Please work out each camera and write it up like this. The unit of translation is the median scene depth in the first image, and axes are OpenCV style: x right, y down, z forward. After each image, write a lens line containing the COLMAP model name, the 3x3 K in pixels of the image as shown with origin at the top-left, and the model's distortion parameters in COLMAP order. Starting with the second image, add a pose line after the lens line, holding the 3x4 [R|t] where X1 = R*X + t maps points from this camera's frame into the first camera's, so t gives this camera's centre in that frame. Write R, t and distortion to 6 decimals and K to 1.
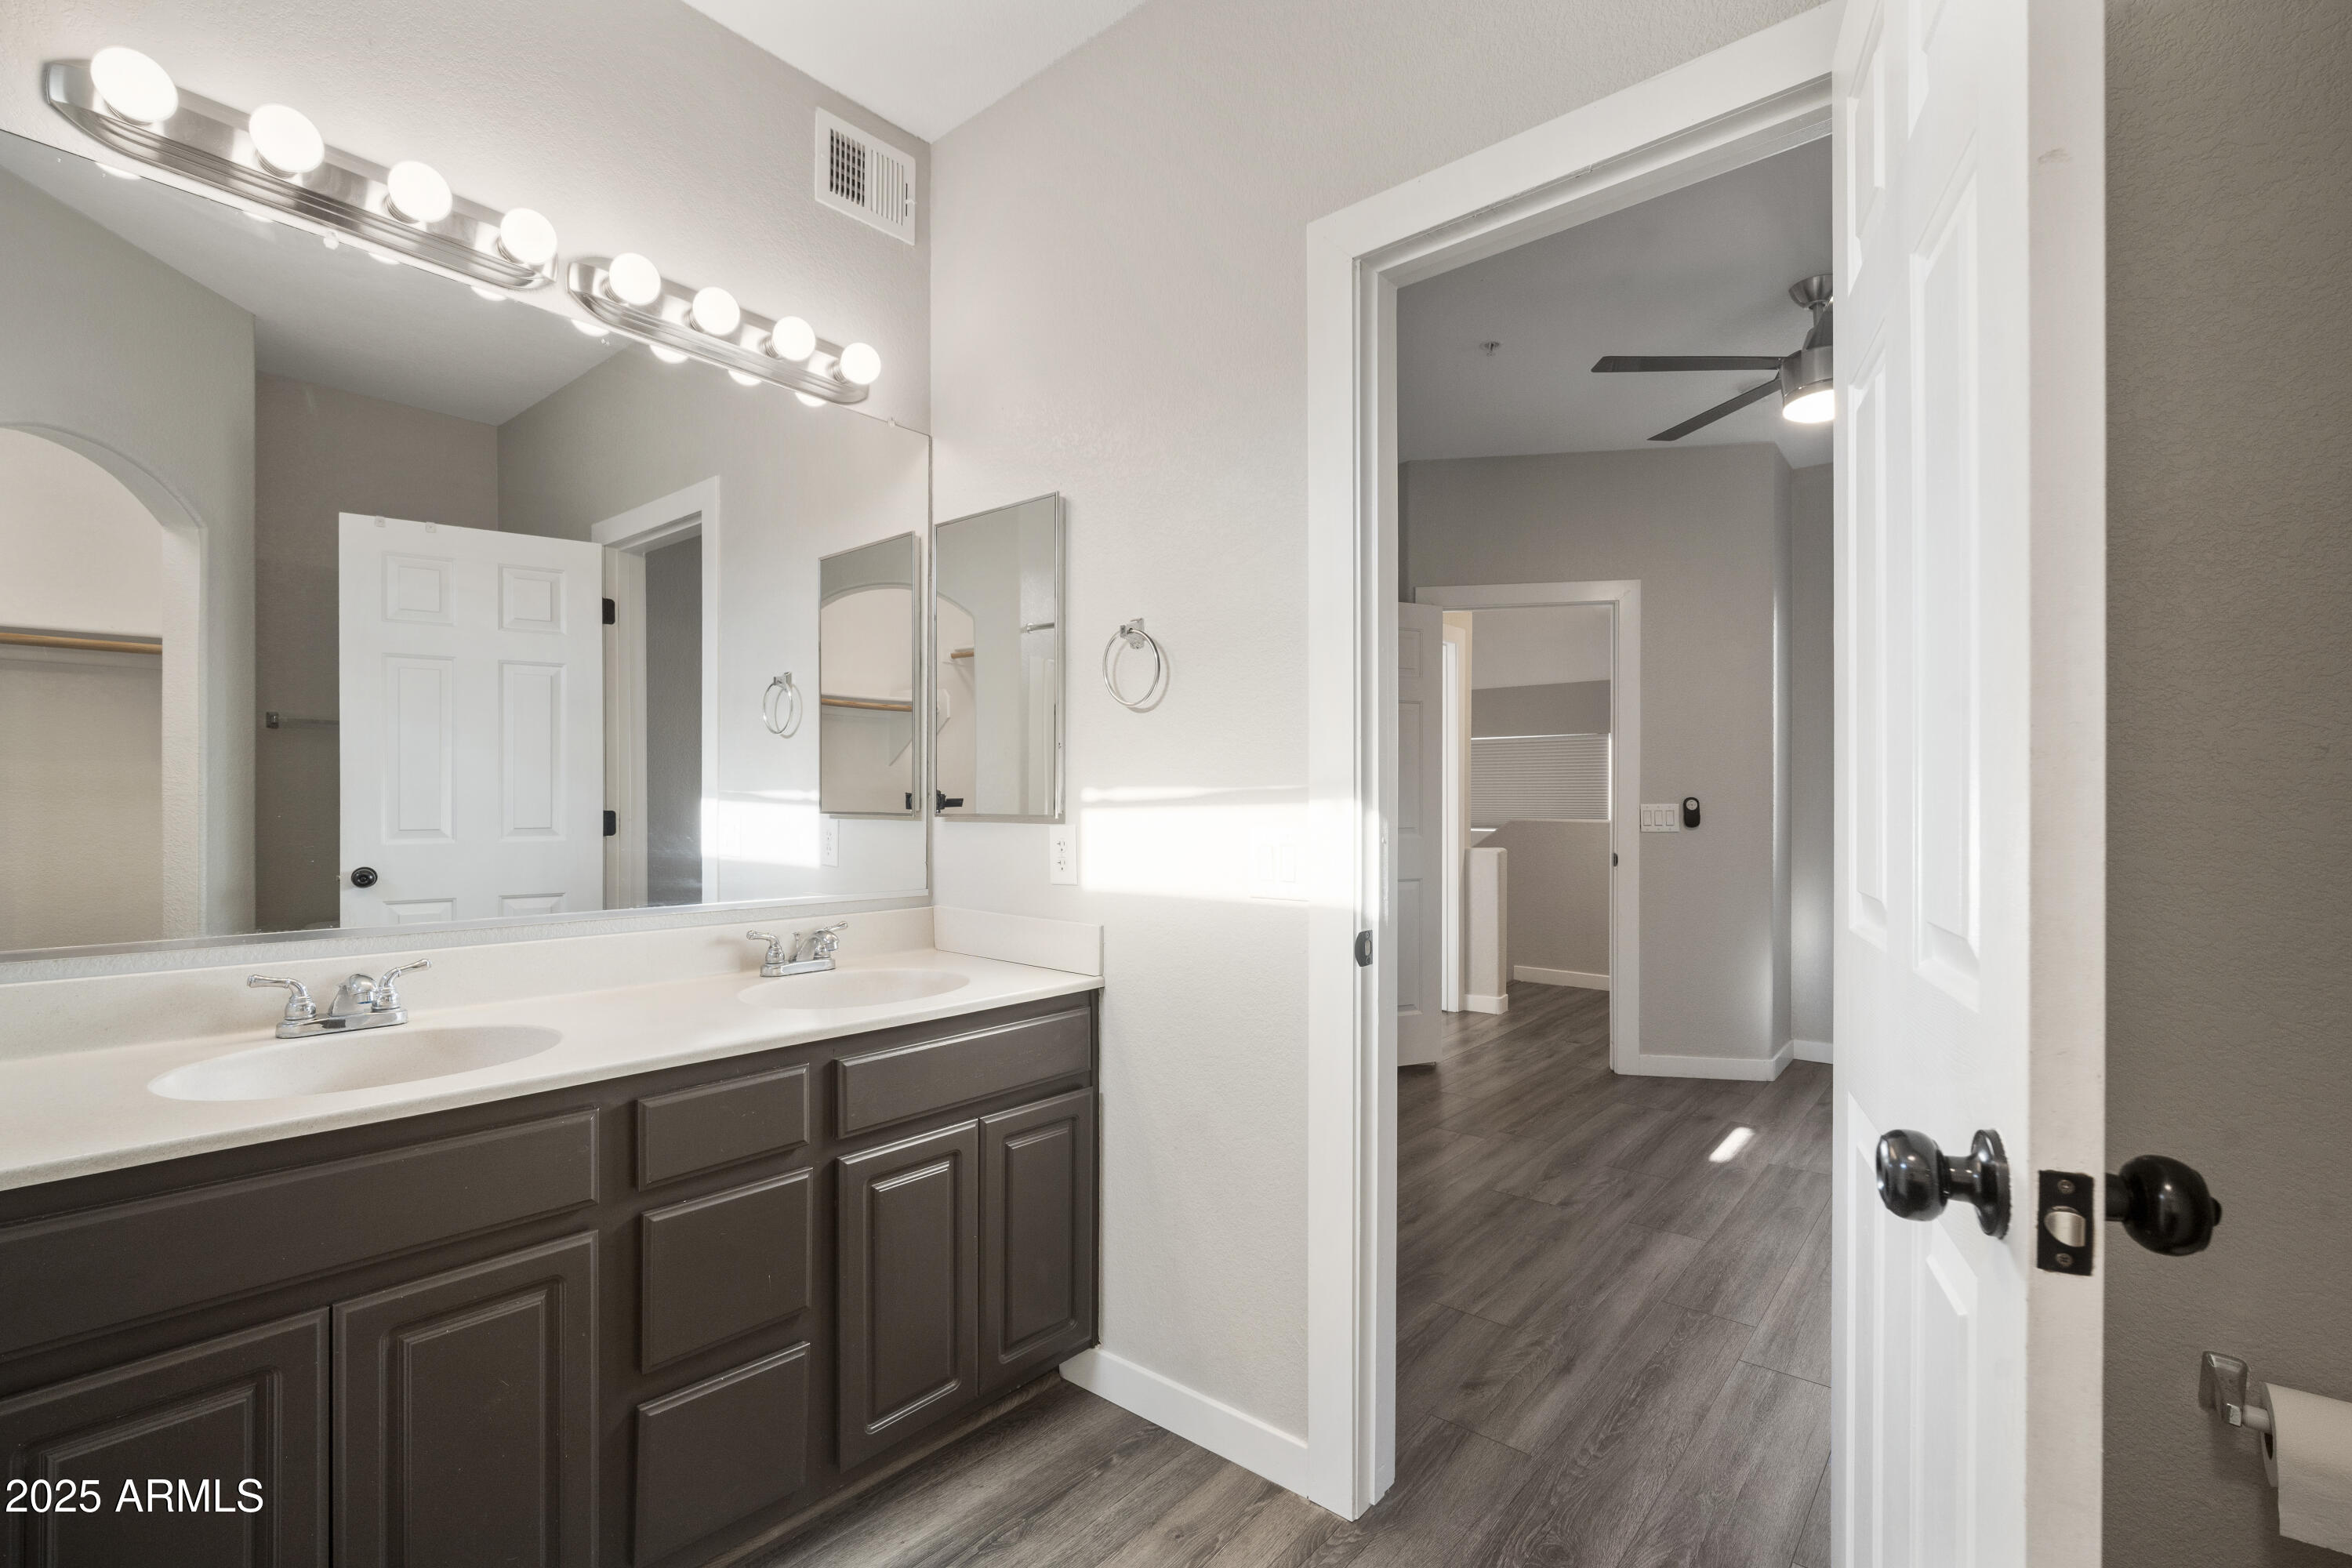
lens RADIAL K [[1033.0, 0, 1186.1], [0, 1033.0, 806.3], [0, 0, 1]] dist [-0.008839, 0.001860]
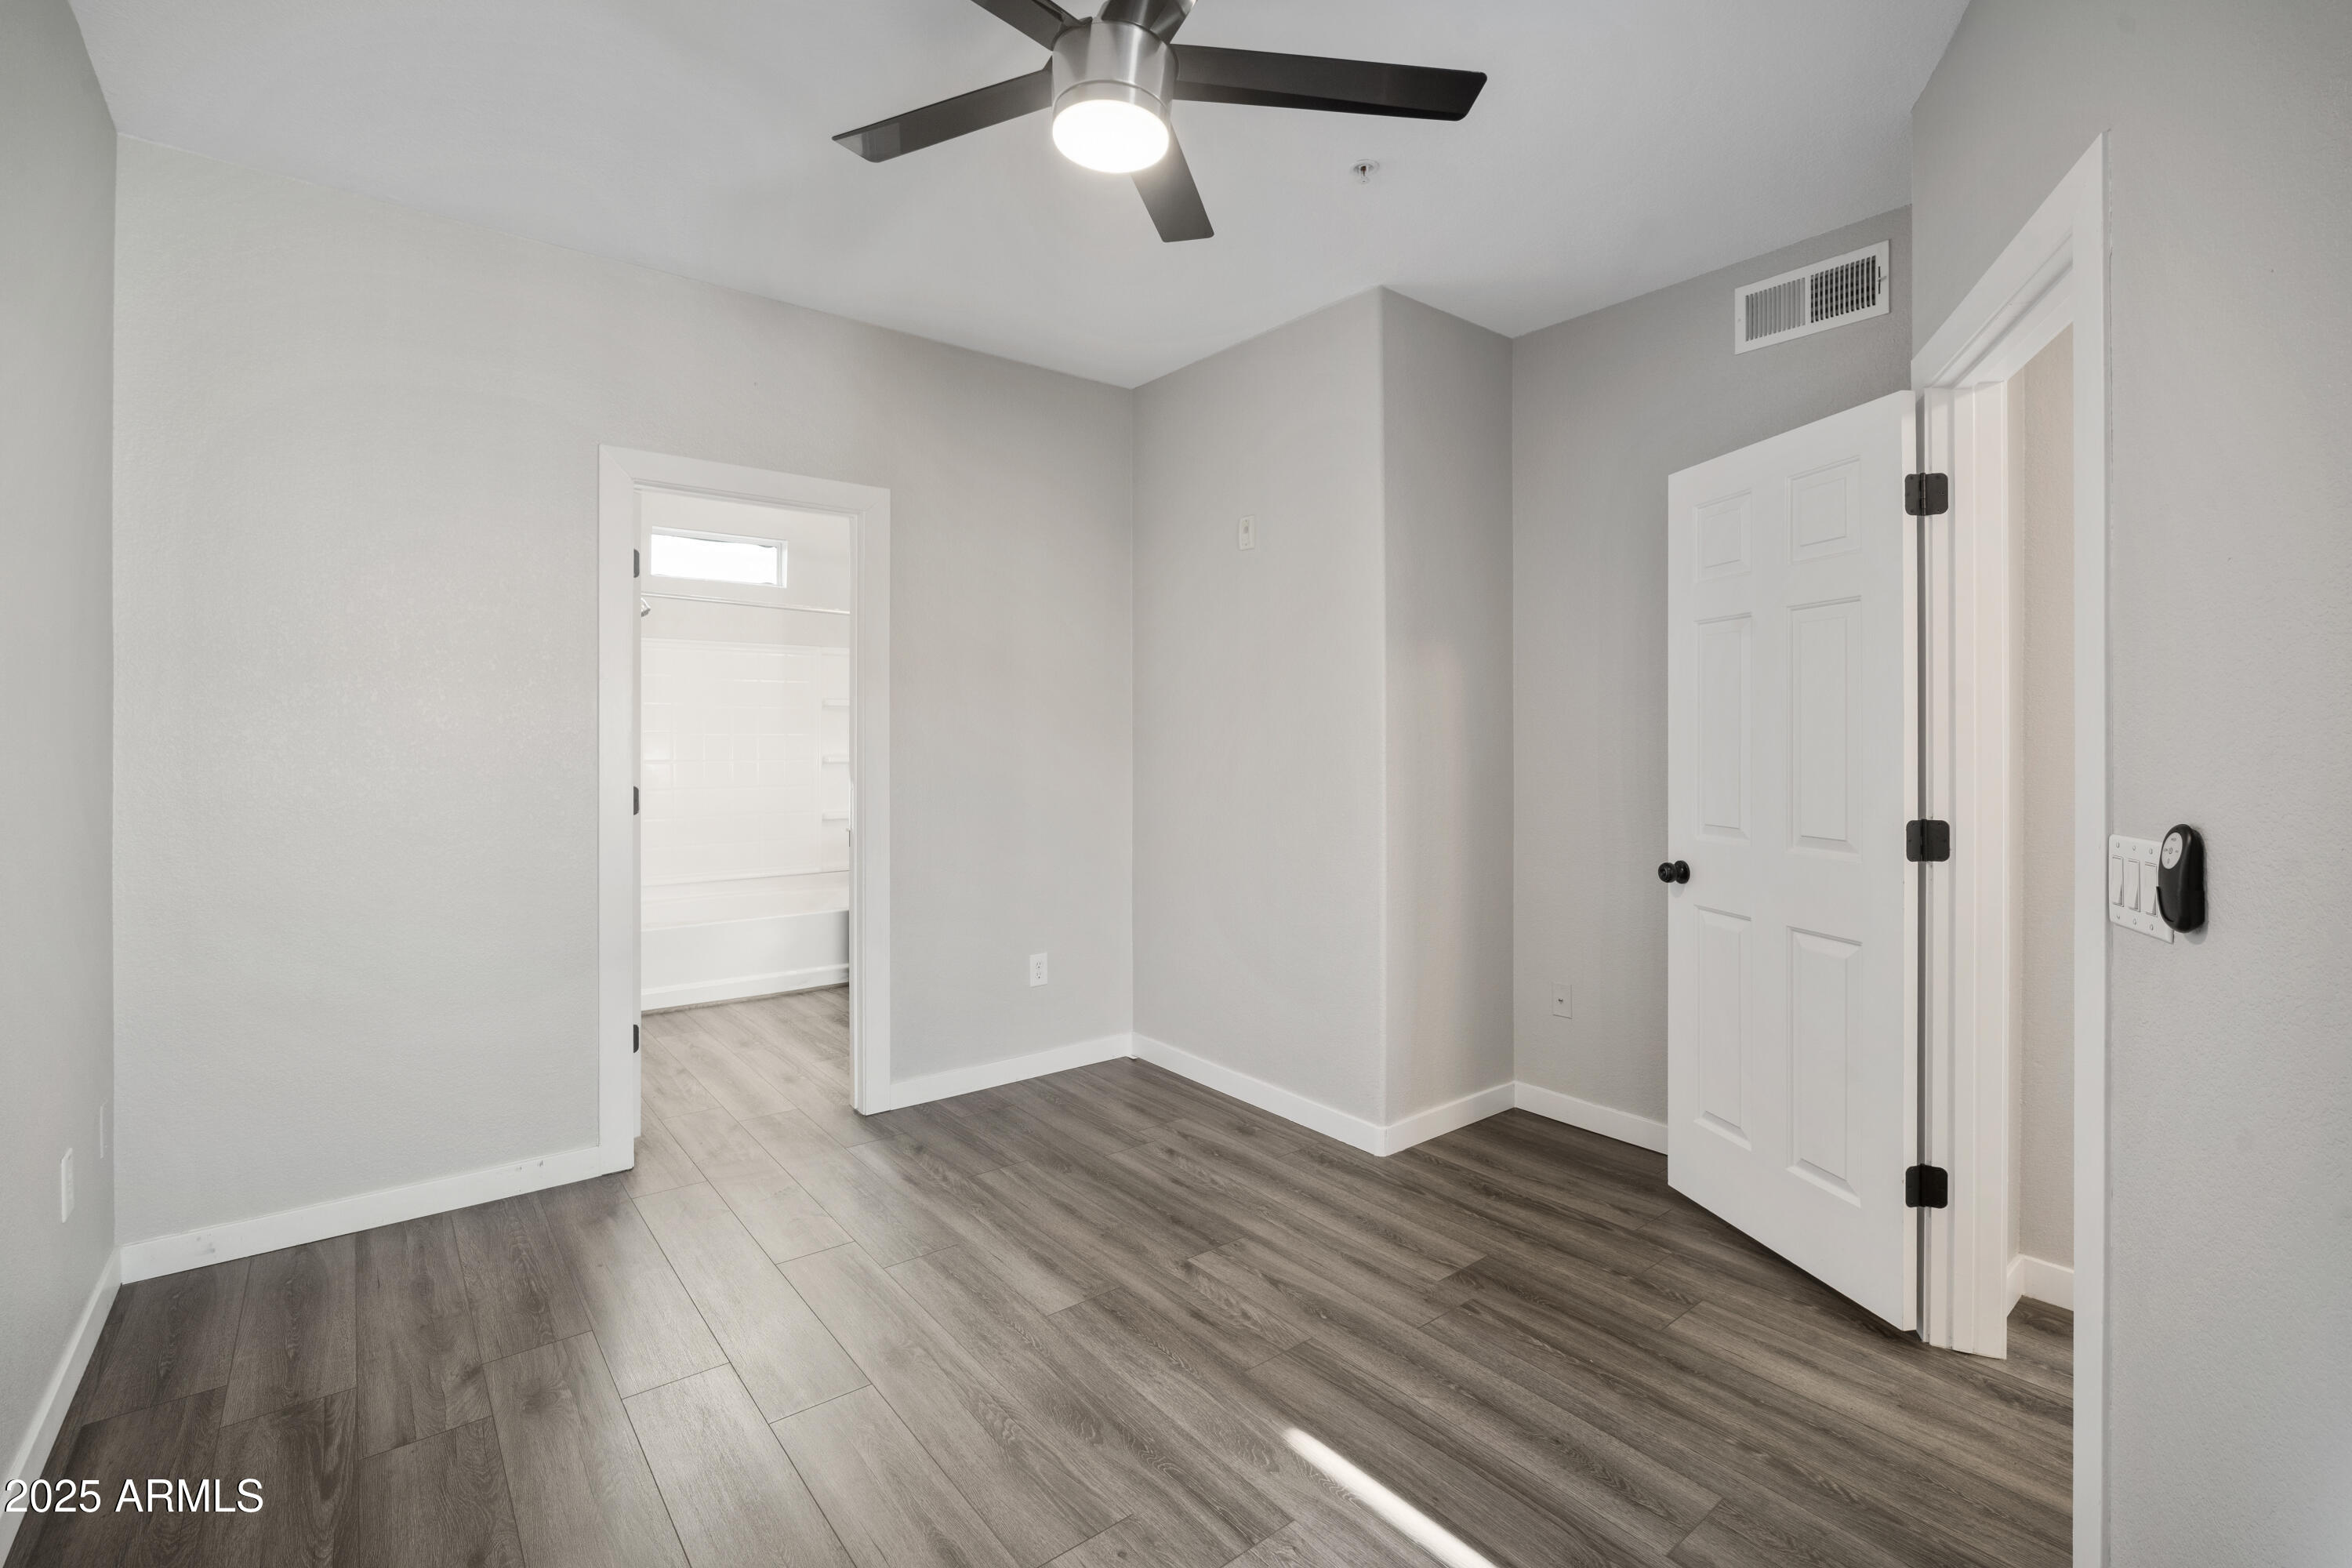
lens RADIAL K [[1033.0, 0, 1171.6], [0, 1033.0, 751.0], [0, 0, 1]] dist [-0.008839, 0.001860]
pose [[-0.192995, 0.010879, -0.981139, 0.819159], [-0.005398, 0.999912, 0.012149, -0.029798], [0.981185, 0.007641, -0.192919, 0.790357]]
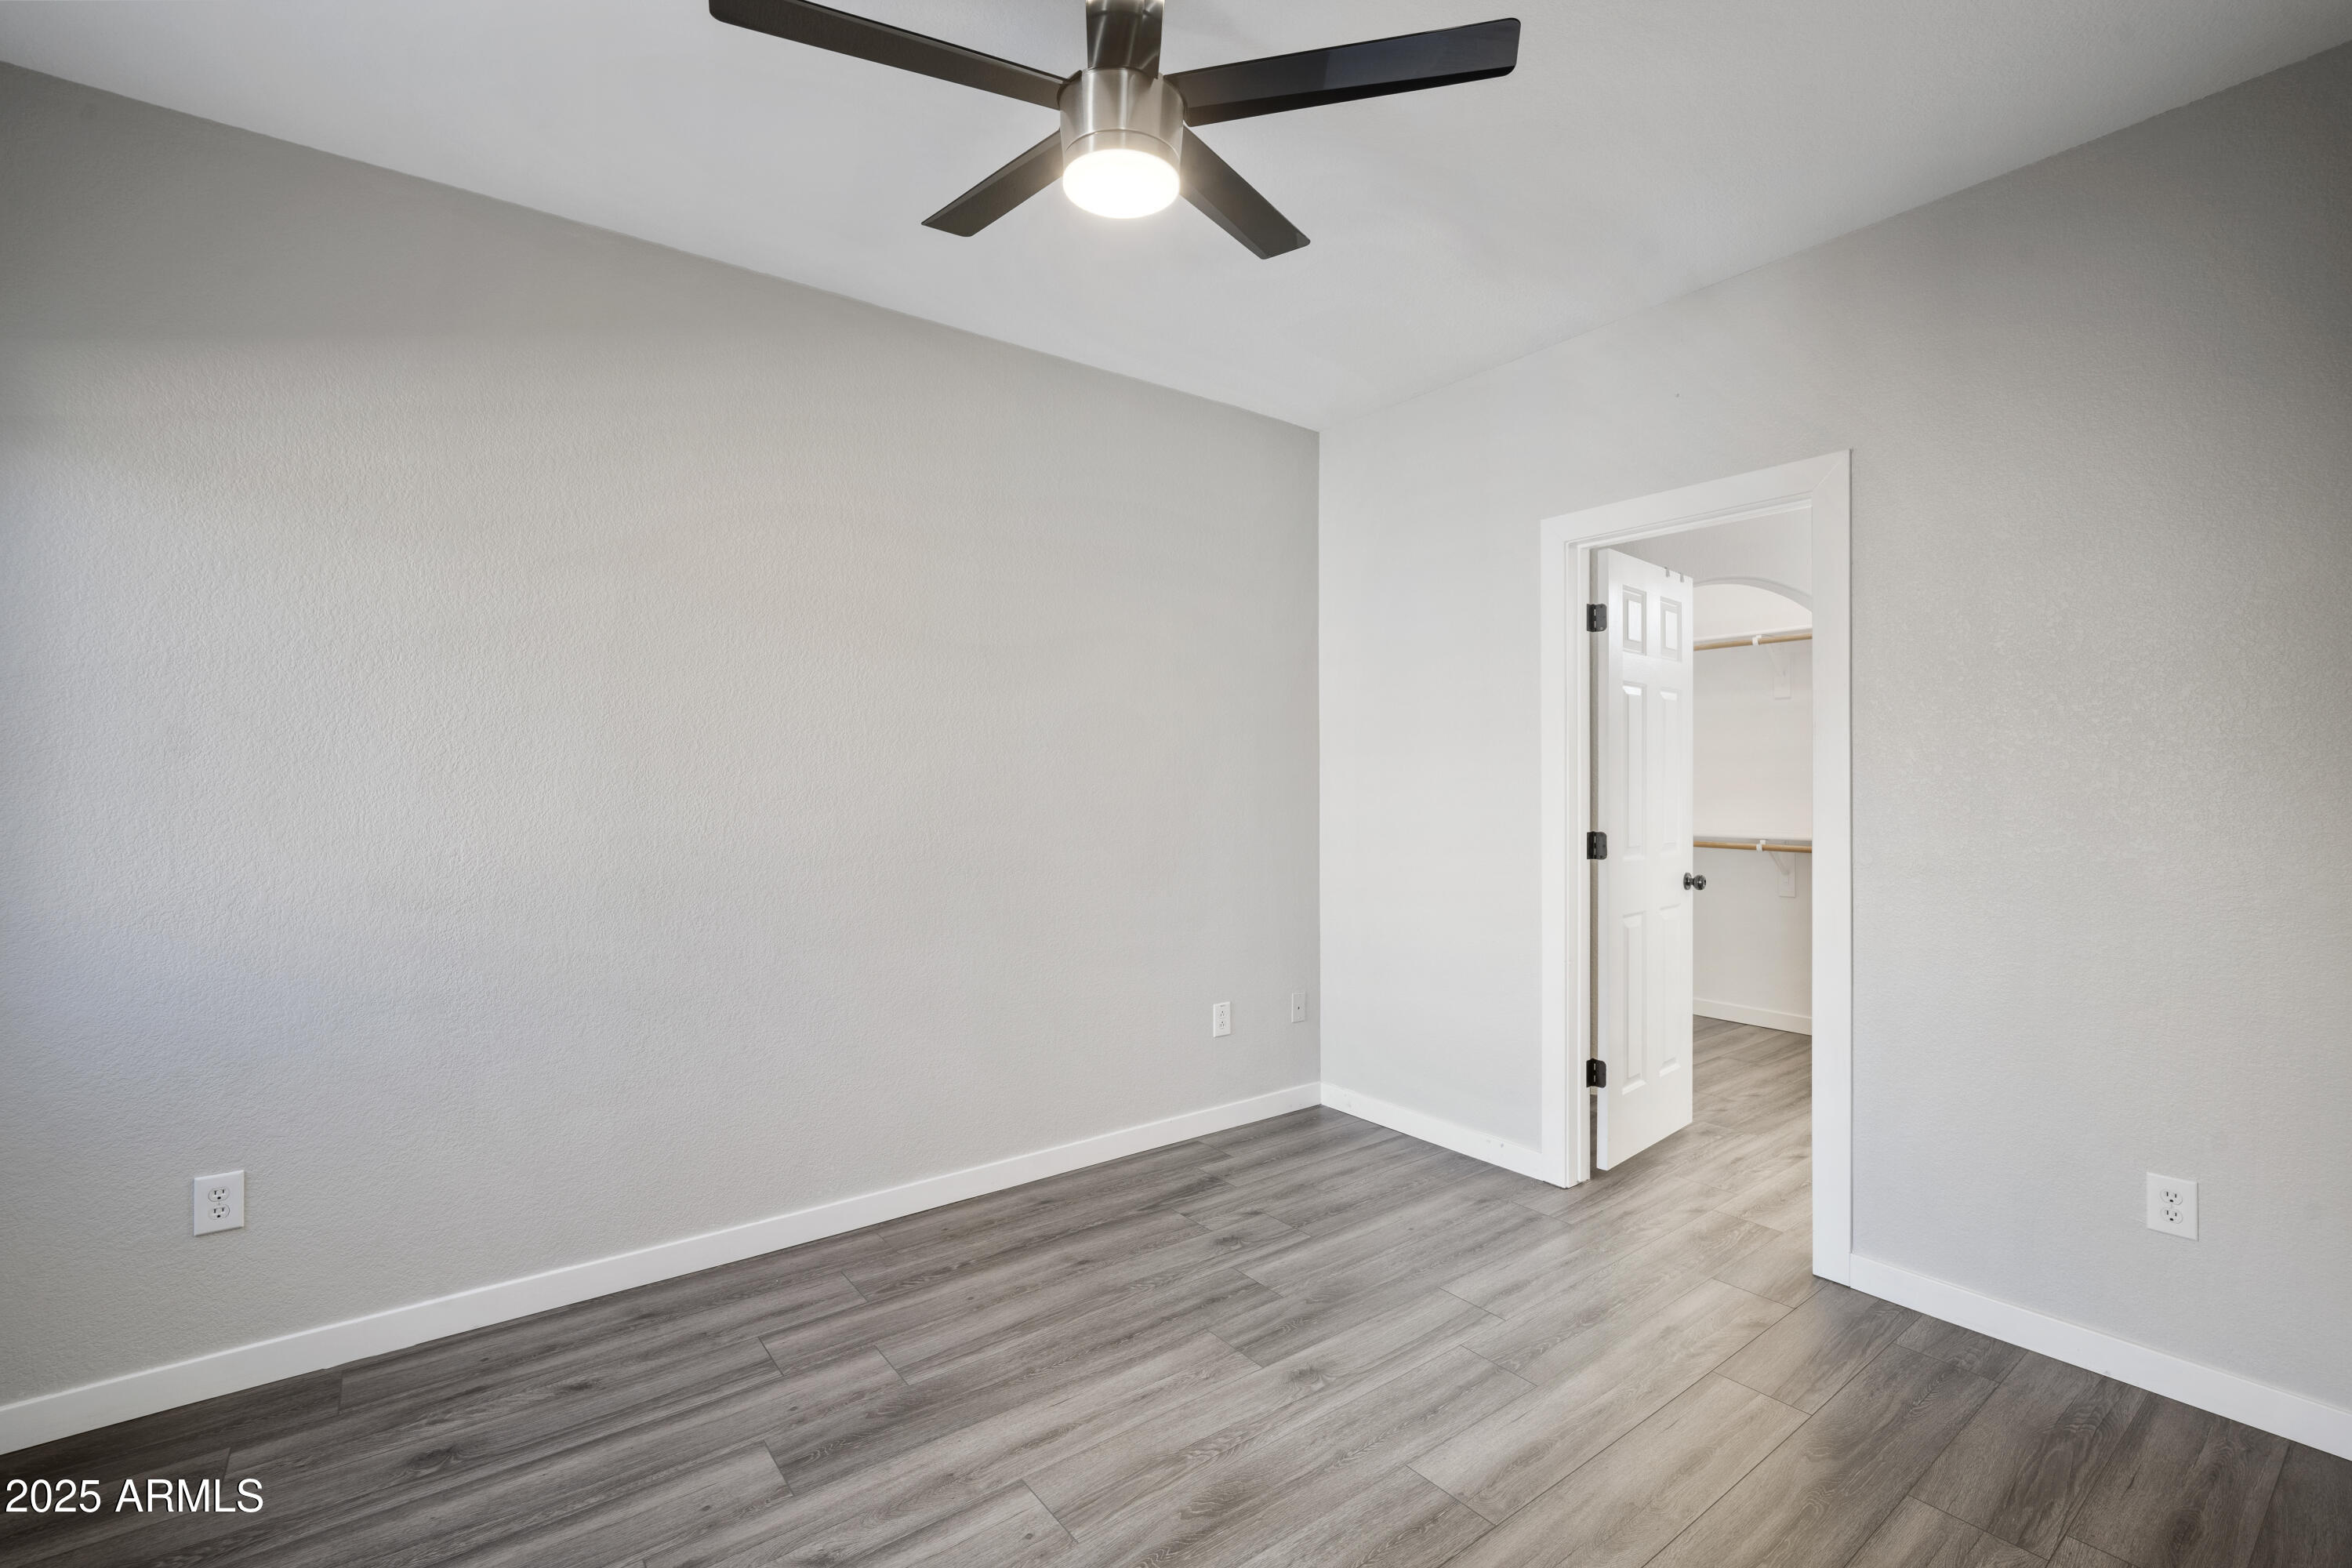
lens RADIAL K [[1033.0, 0, 1196.6], [0, 1033.0, 795.3], [0, 0, 1]] dist [-0.008839, 0.001860]
pose [[-0.978470, 0.000270, 0.206389, 0.314611], [0.003276, 0.999893, 0.014222, -0.032799], [-0.206363, 0.014592, -0.978367, 1.081575]]
